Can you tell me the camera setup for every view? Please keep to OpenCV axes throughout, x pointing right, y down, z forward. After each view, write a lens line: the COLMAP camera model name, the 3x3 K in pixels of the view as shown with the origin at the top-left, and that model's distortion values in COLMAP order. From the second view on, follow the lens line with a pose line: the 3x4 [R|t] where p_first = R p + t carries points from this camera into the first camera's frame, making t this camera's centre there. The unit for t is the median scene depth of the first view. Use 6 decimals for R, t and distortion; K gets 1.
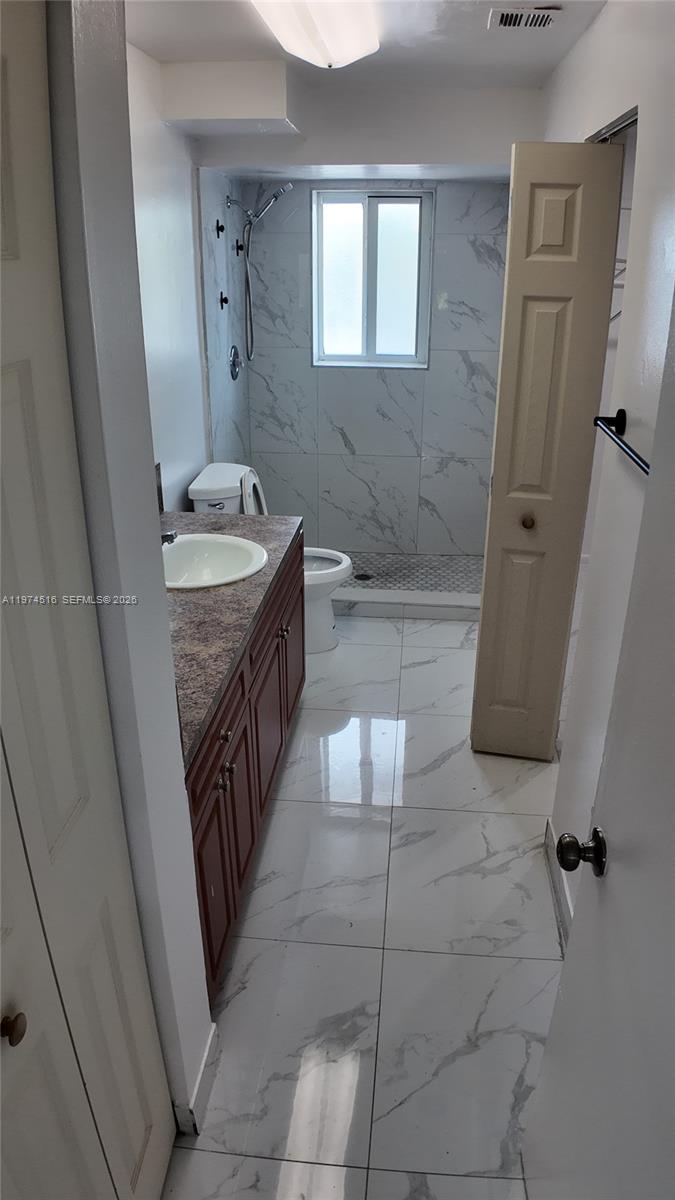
lens RADIAL K [[793.6, 0, 340.0], [0, 793.6, 597.9], [0, 0, 1]] dist [-0.041356, -0.091455]
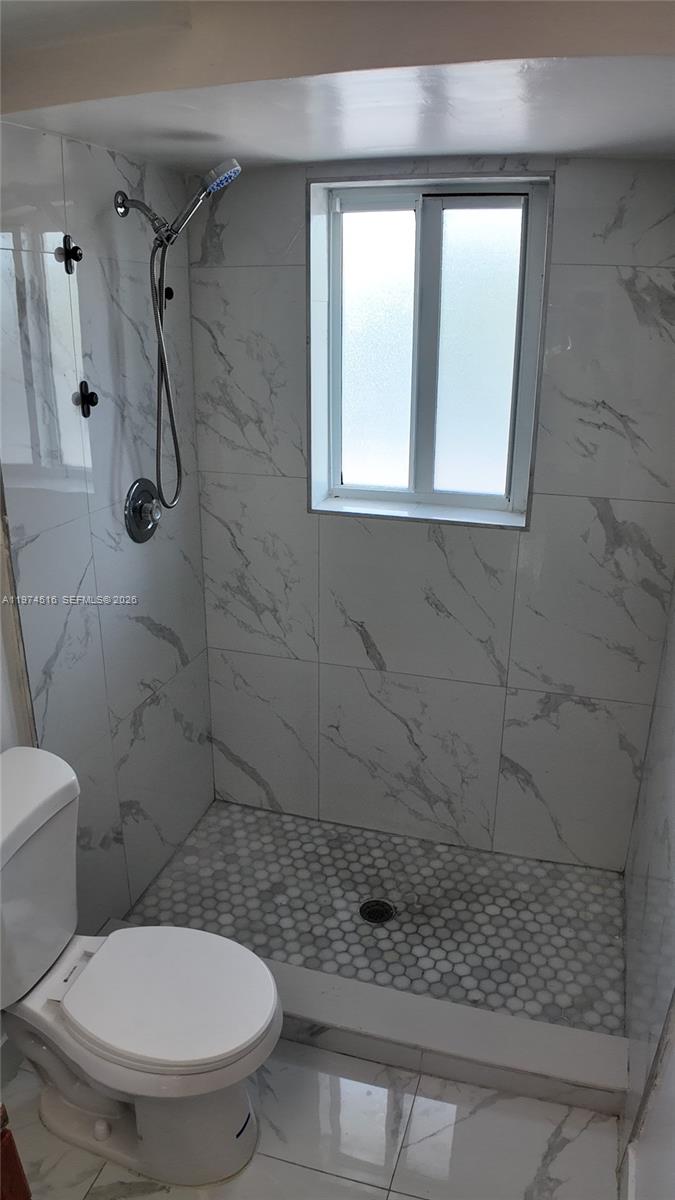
lens RADIAL K [[793.6, 0, 340.0], [0, 793.6, 597.9], [0, 0, 1]] dist [-0.041356, -0.091455]
pose [[0.980760, 0.065055, -0.184061, 0.088203], [-0.076698, 0.995432, -0.056856, -0.202734], [0.179521, 0.069879, 0.981269, 0.471014]]
